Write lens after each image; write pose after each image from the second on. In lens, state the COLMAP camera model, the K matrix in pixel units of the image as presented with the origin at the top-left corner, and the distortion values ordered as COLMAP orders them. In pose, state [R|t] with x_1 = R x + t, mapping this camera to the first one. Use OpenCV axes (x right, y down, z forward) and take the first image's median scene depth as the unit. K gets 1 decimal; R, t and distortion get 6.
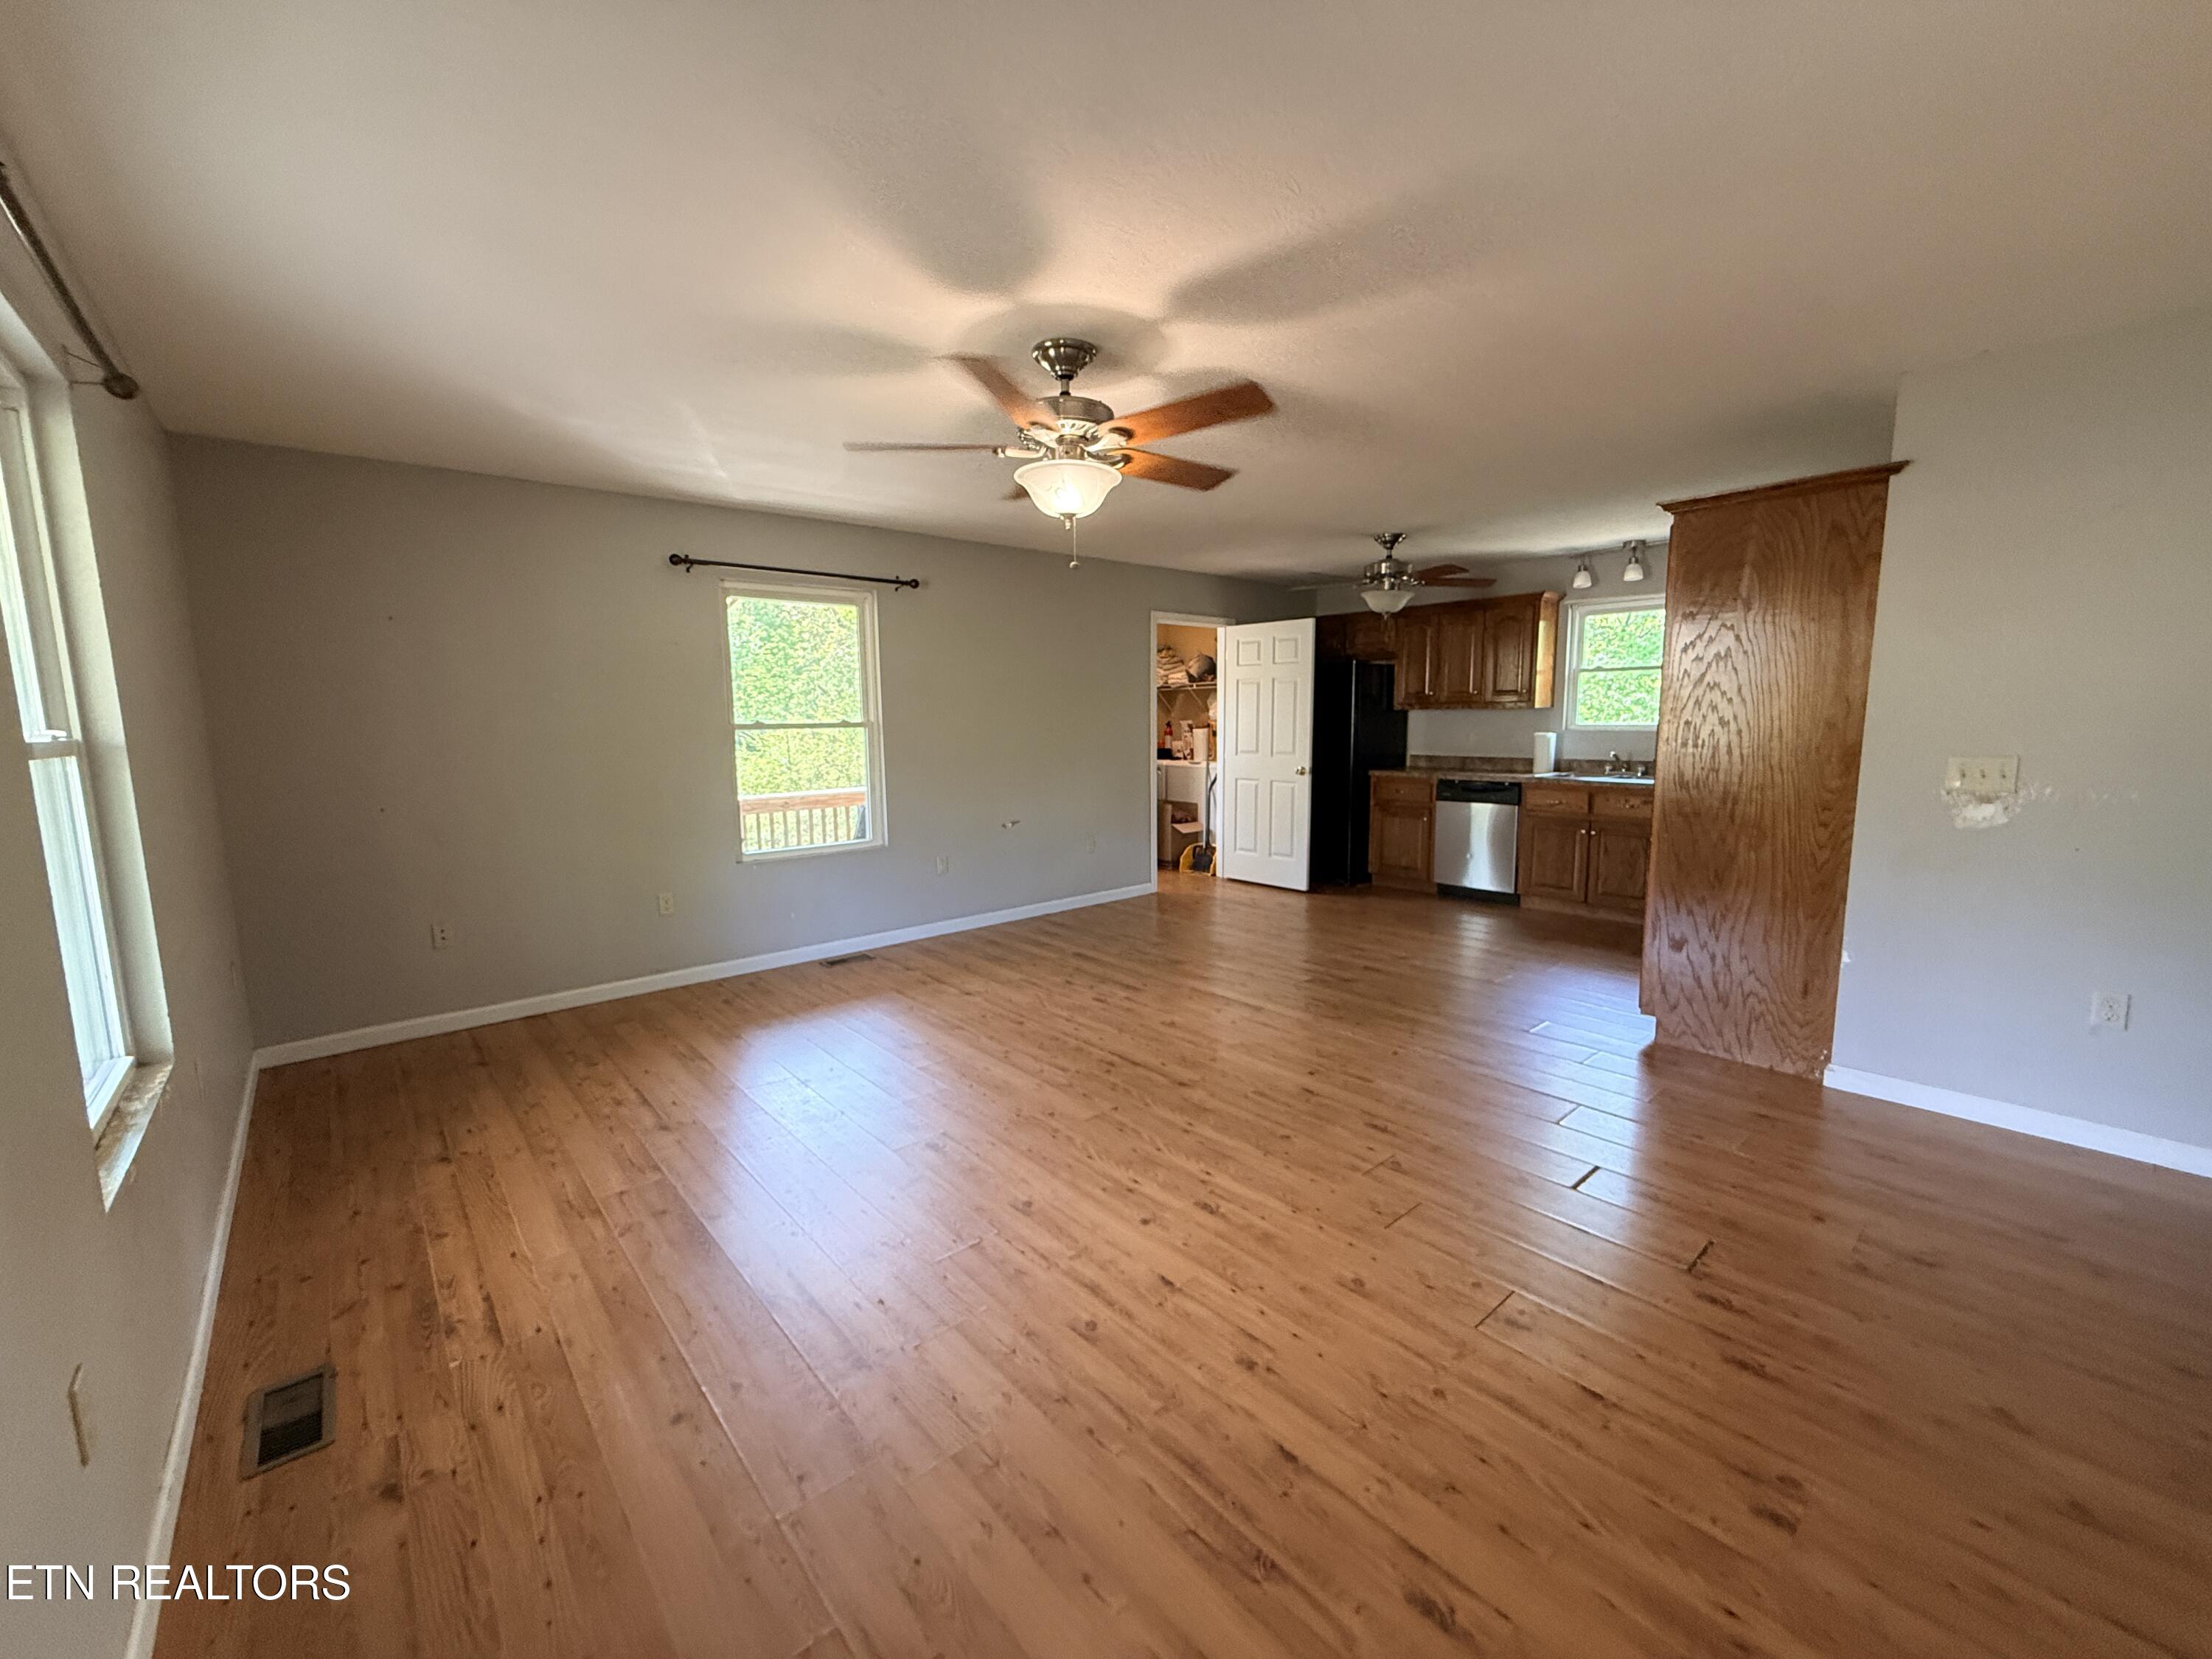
lens RADIAL K [[882.7, 0, 1104.8], [0, 882.7, 833.2], [0, 0, 1]] dist [-0.000110, -0.000152]
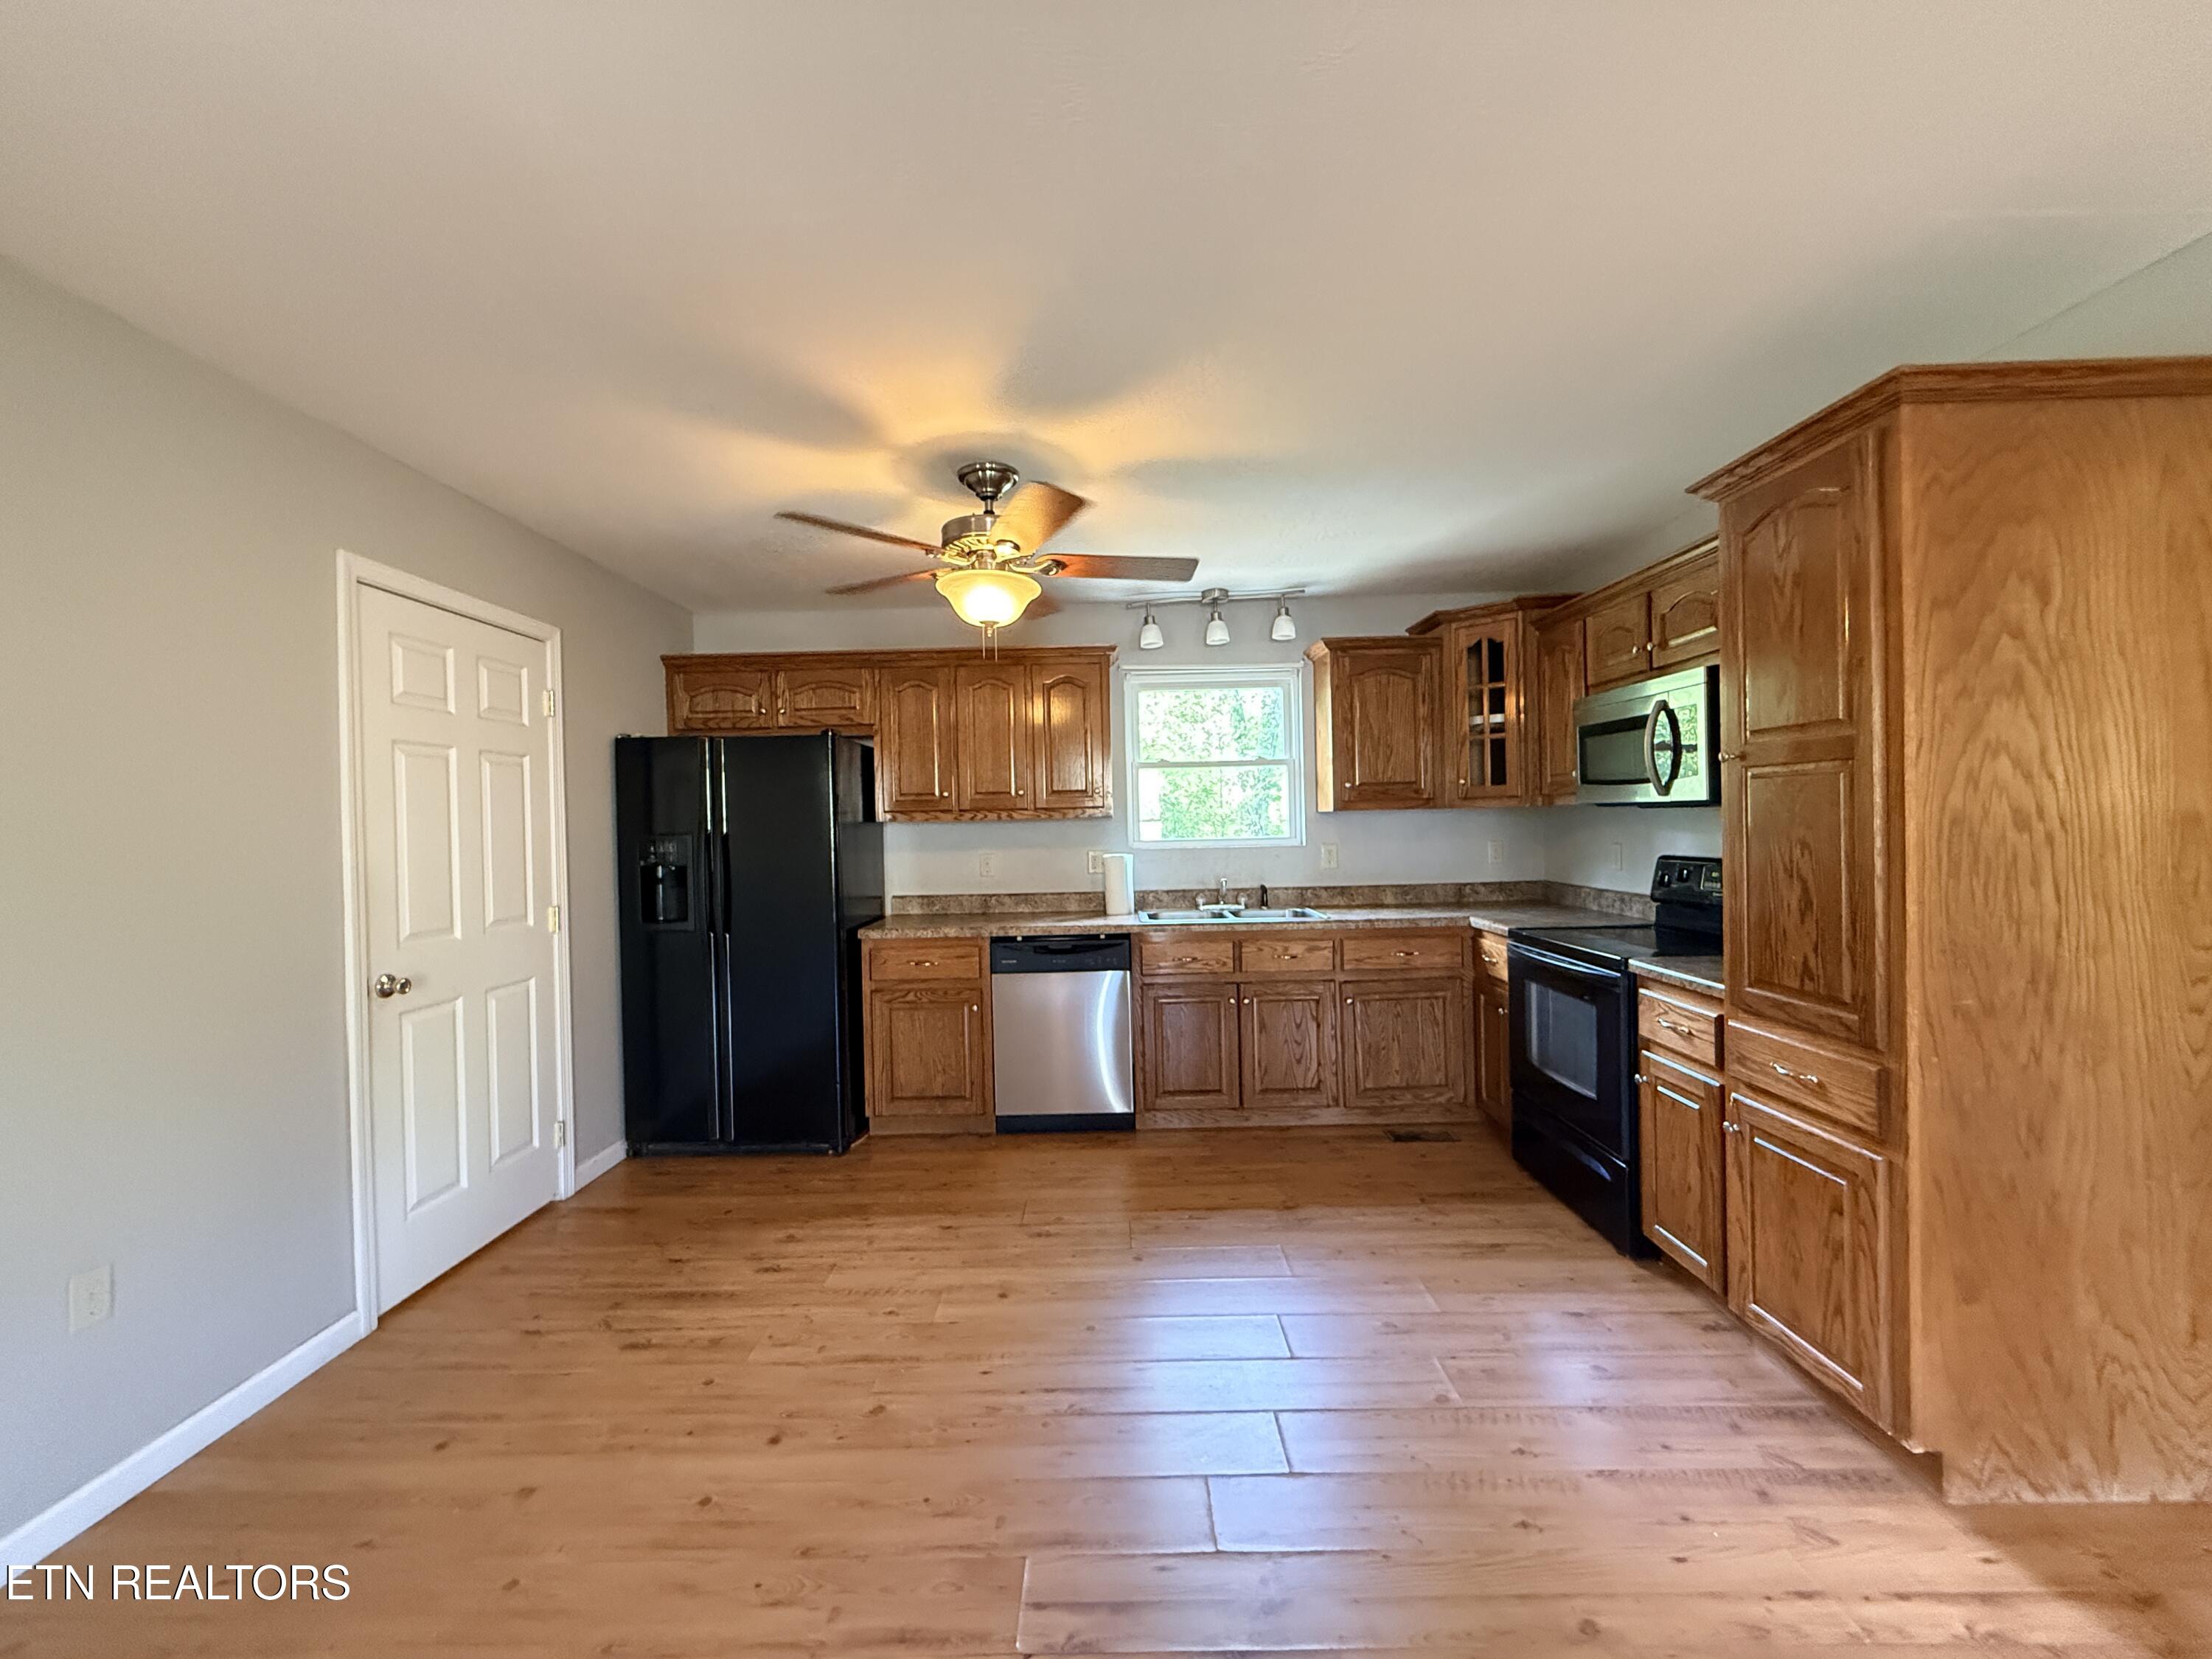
lens RADIAL K [[882.7, 0, 1104.8], [0, 882.7, 833.2], [0, 0, 1]] dist [-0.000110, -0.000152]
pose [[0.666024, -0.010578, 0.745855, -0.009357], [0.112960, 0.989798, -0.086832, -0.077782], [-0.737328, 0.142084, 0.660424, 0.608169]]
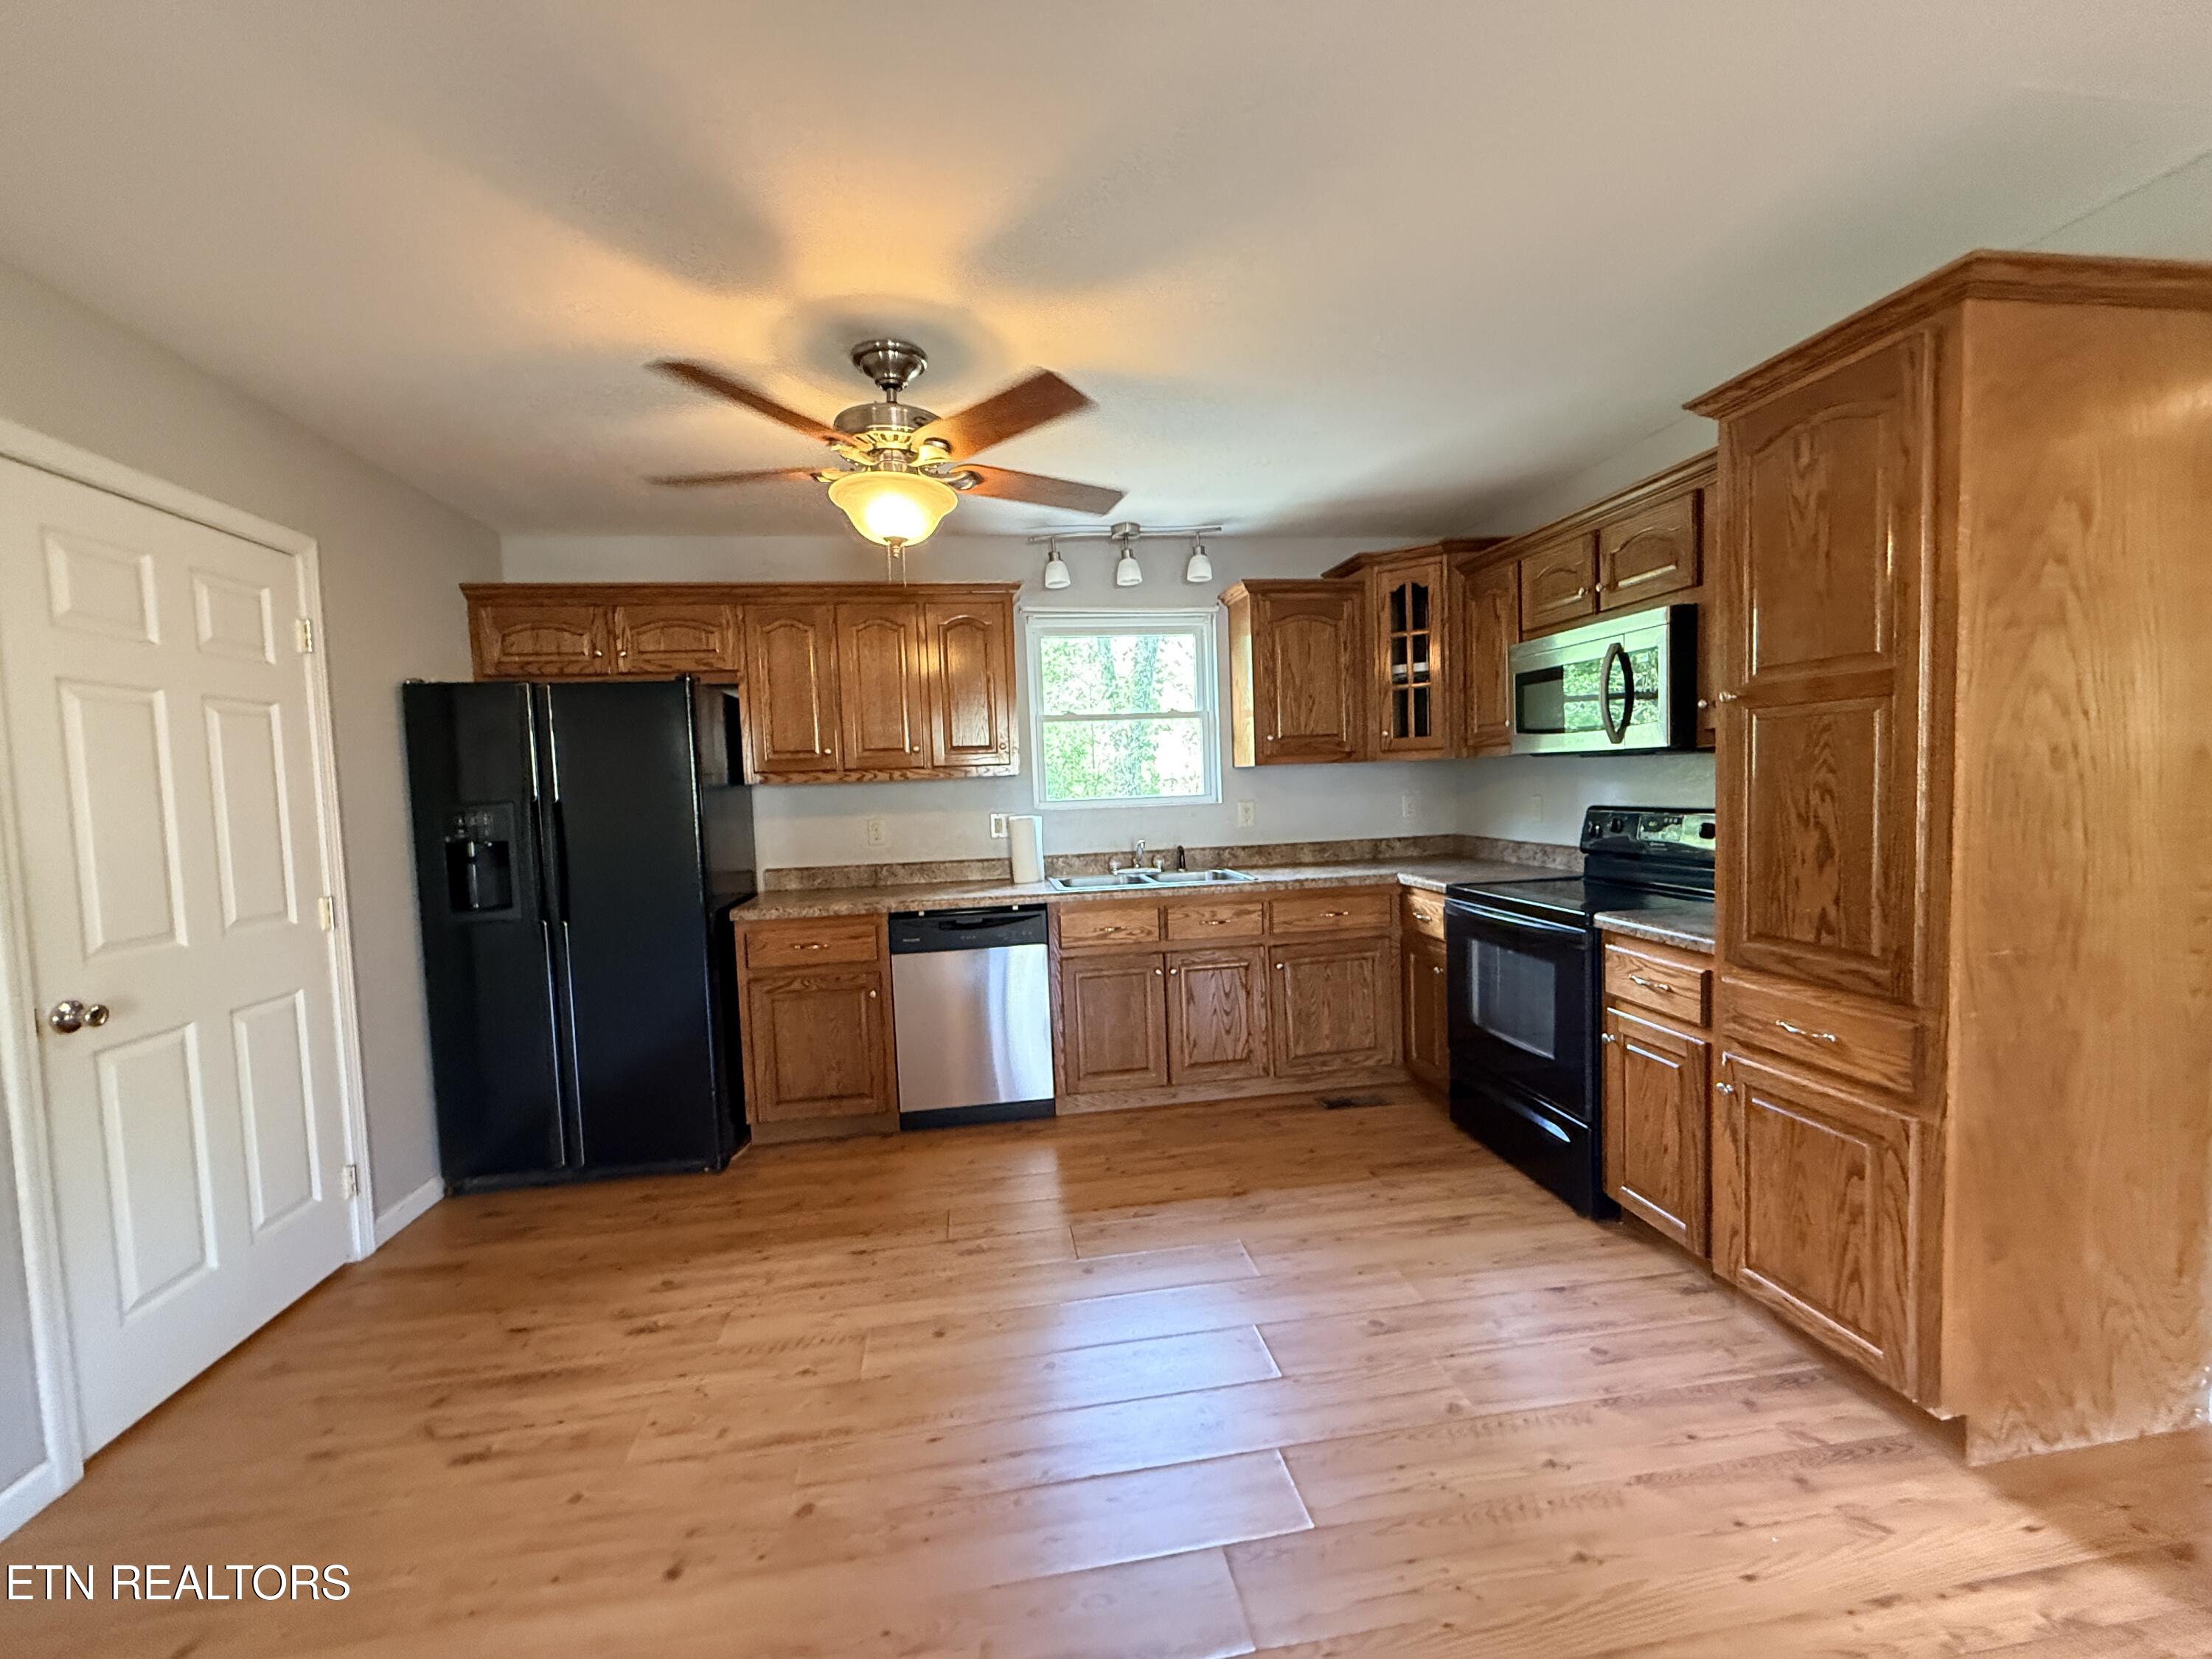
lens RADIAL K [[882.7, 0, 1104.8], [0, 882.7, 833.2], [0, 0, 1]] dist [-0.000110, -0.000152]
pose [[0.538616, -0.056987, 0.840622, 0.015806], [0.141998, 0.989578, -0.023898, -0.085752], [-0.830499, 0.132238, 0.541095, 0.677269]]
